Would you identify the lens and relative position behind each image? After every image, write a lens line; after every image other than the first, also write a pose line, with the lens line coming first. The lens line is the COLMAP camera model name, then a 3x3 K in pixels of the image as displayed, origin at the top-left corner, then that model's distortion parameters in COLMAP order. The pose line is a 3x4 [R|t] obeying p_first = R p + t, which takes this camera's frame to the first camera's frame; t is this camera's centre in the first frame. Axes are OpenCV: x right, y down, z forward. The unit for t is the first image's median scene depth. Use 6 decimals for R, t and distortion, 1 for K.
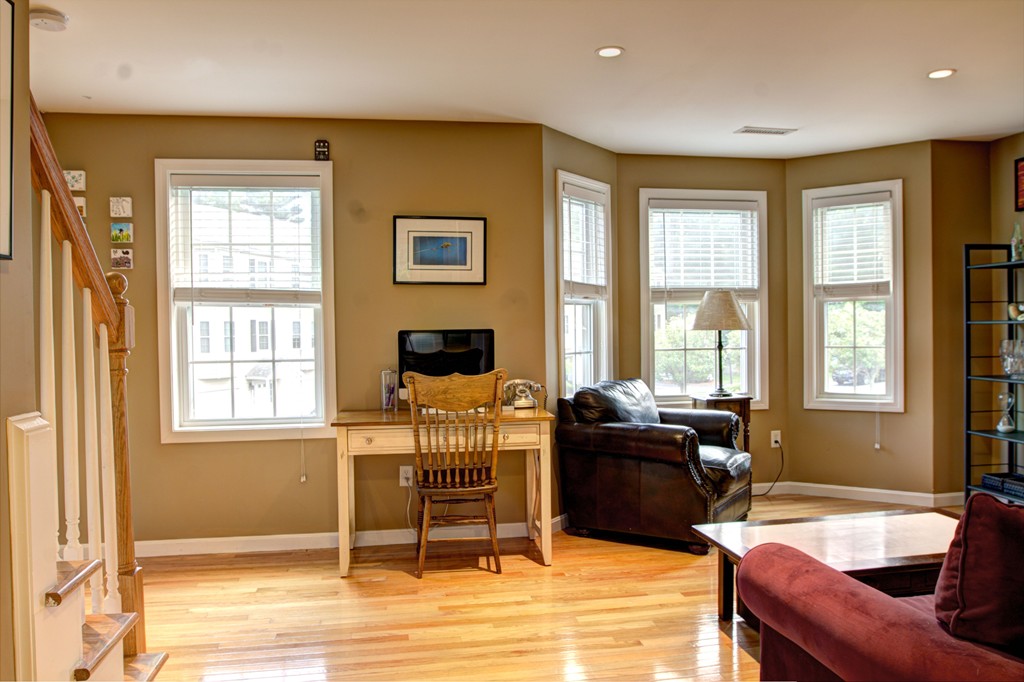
lens RADIAL K [[765.8, 0, 511.3], [0, 765.8, 338.3], [0, 0, 1]] dist [-0.077284, 0.058947]
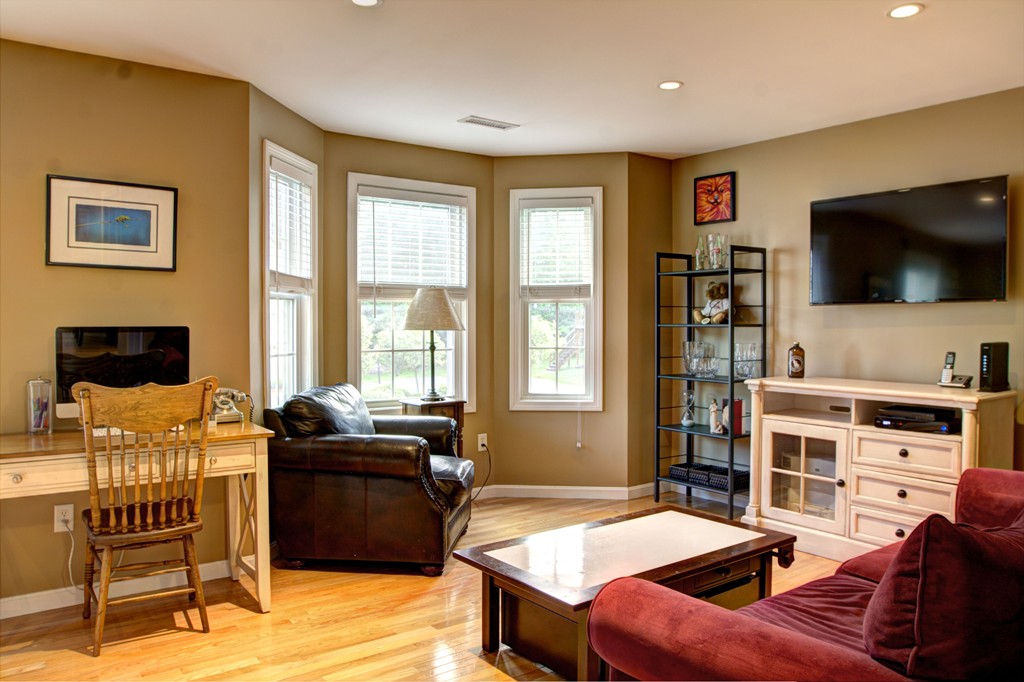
lens RADIAL K [[765.8, 0, 511.3], [0, 765.8, 338.3], [0, 0, 1]] dist [-0.077284, 0.058947]
pose [[0.893723, 0.005114, 0.448589, -0.069001], [-0.005631, 0.999984, -0.000182, -0.001220], [-0.448583, -0.002364, 0.893738, 0.120813]]
